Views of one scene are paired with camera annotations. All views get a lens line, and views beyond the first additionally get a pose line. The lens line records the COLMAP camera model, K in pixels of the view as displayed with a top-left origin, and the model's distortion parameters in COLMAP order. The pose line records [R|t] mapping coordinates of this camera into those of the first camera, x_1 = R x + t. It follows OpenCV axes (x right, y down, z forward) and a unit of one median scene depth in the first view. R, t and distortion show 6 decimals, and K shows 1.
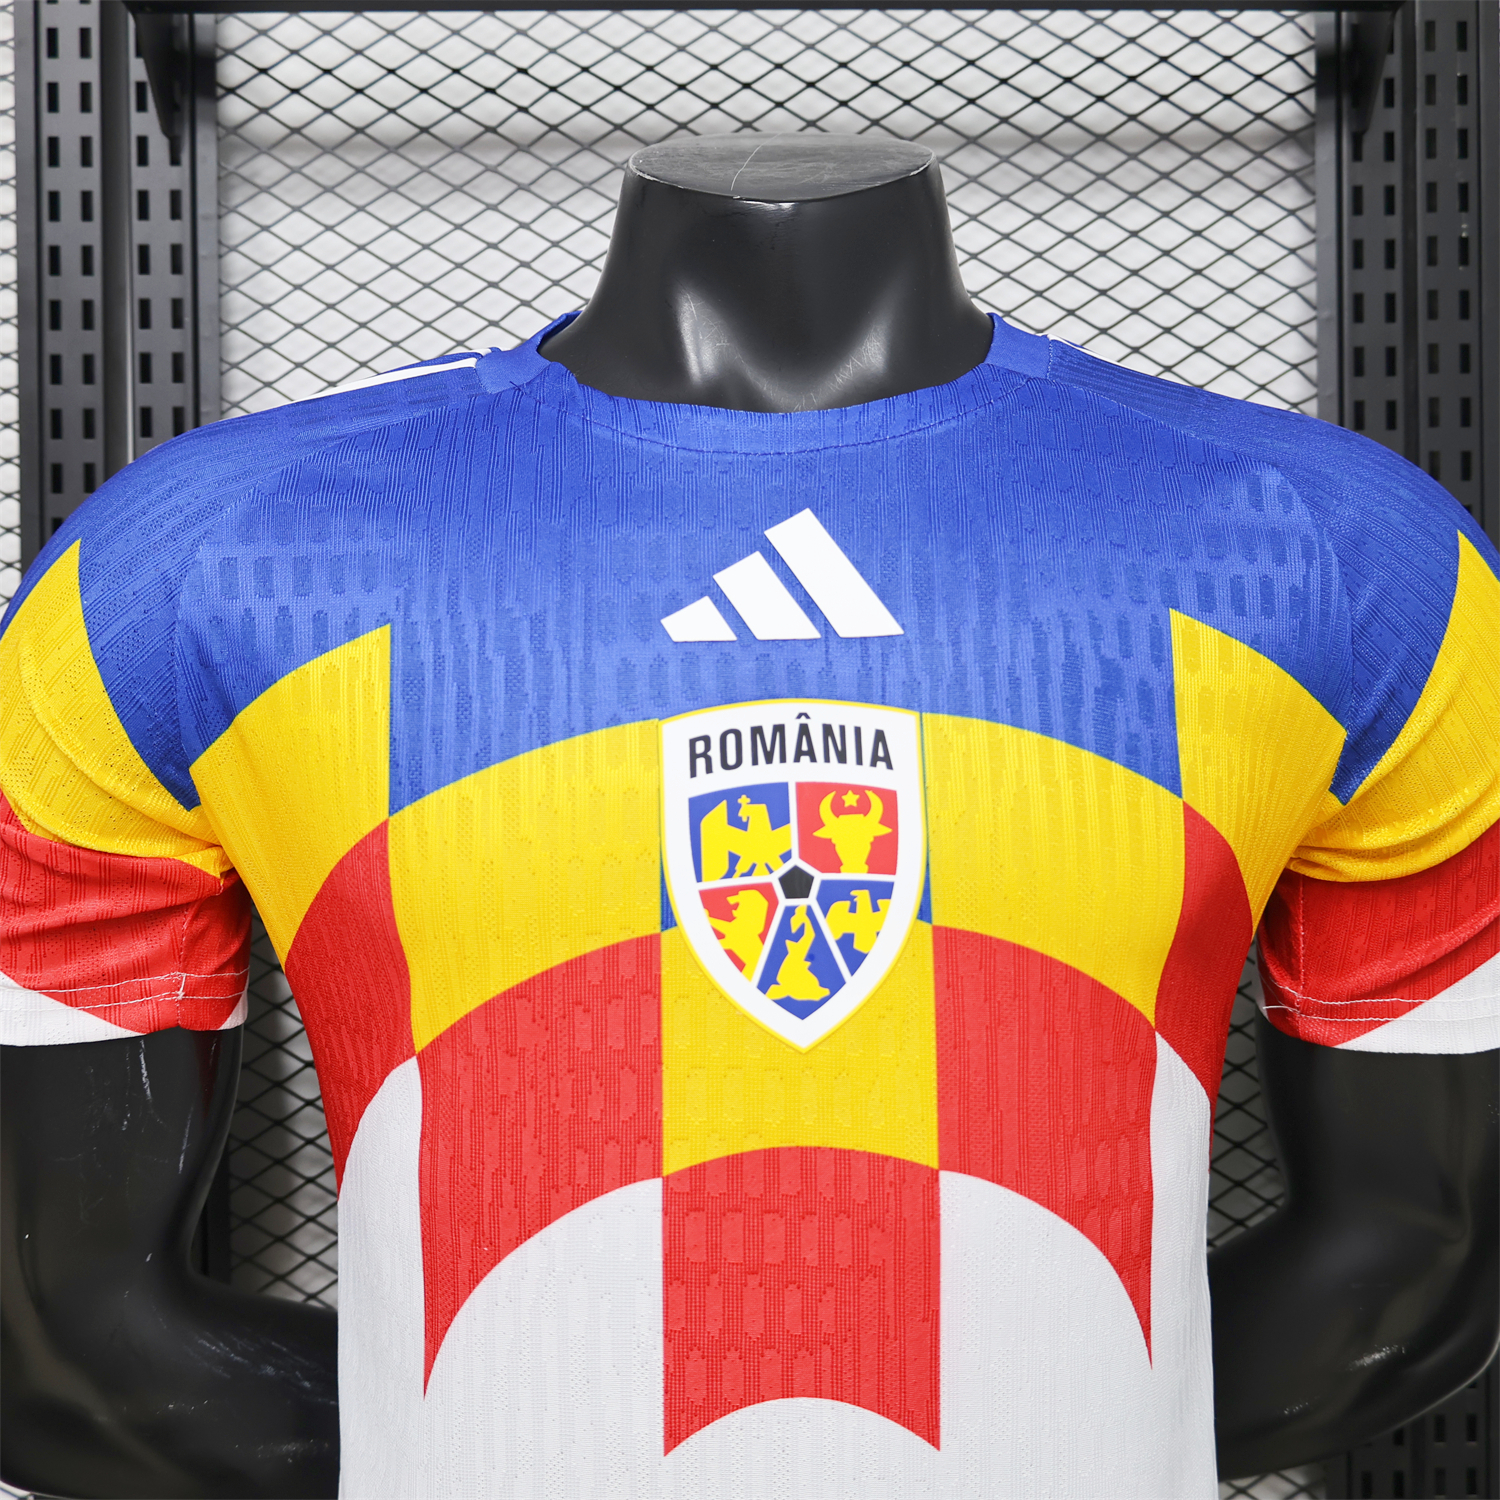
lens RADIAL K [[1442.1, 0, 703.4], [0, 1442.1, 749.6], [0, 0, 1]] dist [-0.011583, 0.003003]
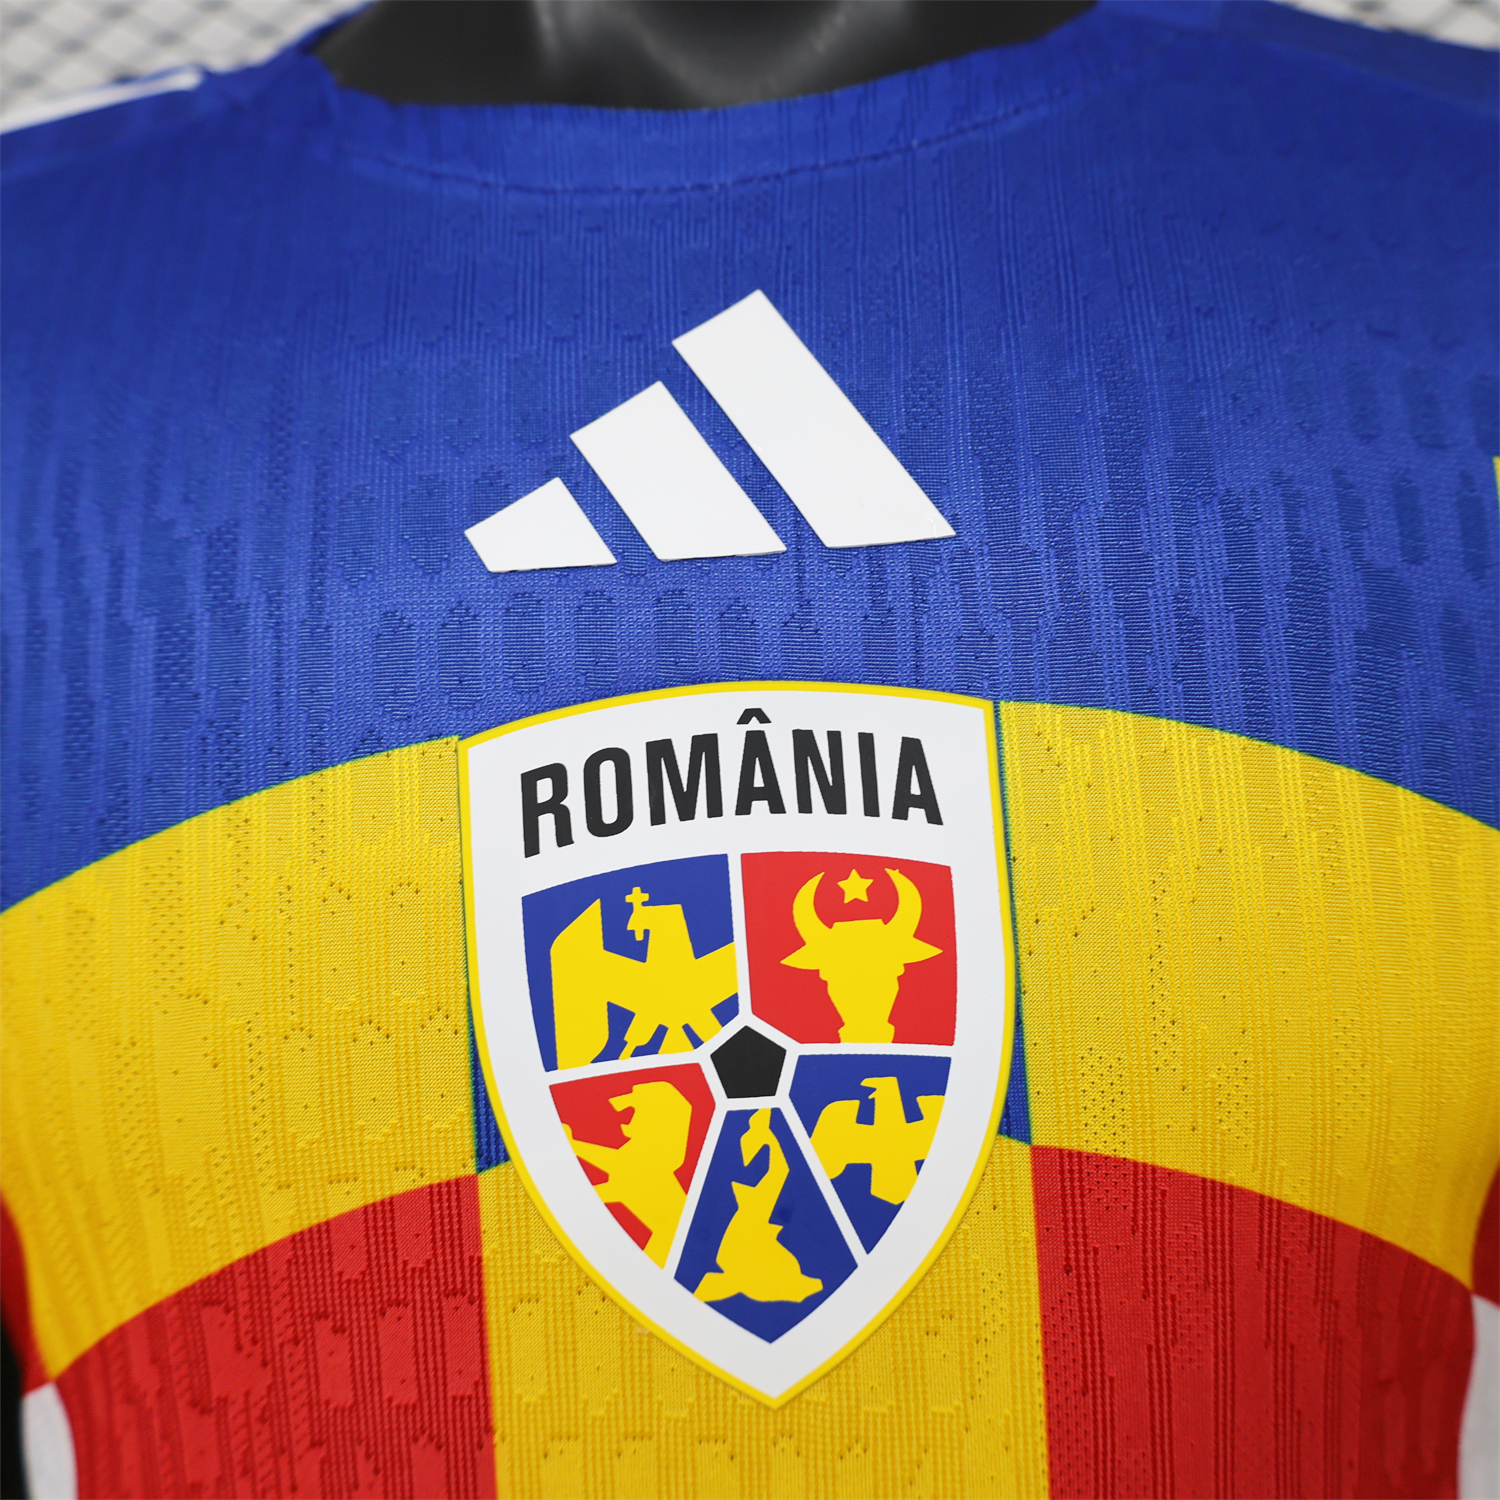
lens RADIAL K [[1442.1, 0, 703.4], [0, 1442.1, 749.6], [0, 0, 1]] dist [-0.011583, 0.003003]
pose [[0.998292, -0.039742, -0.042831, 0.073137], [0.043541, 0.994830, 0.091743, -0.058185], [0.038964, -0.093451, 0.994861, 0.515118]]
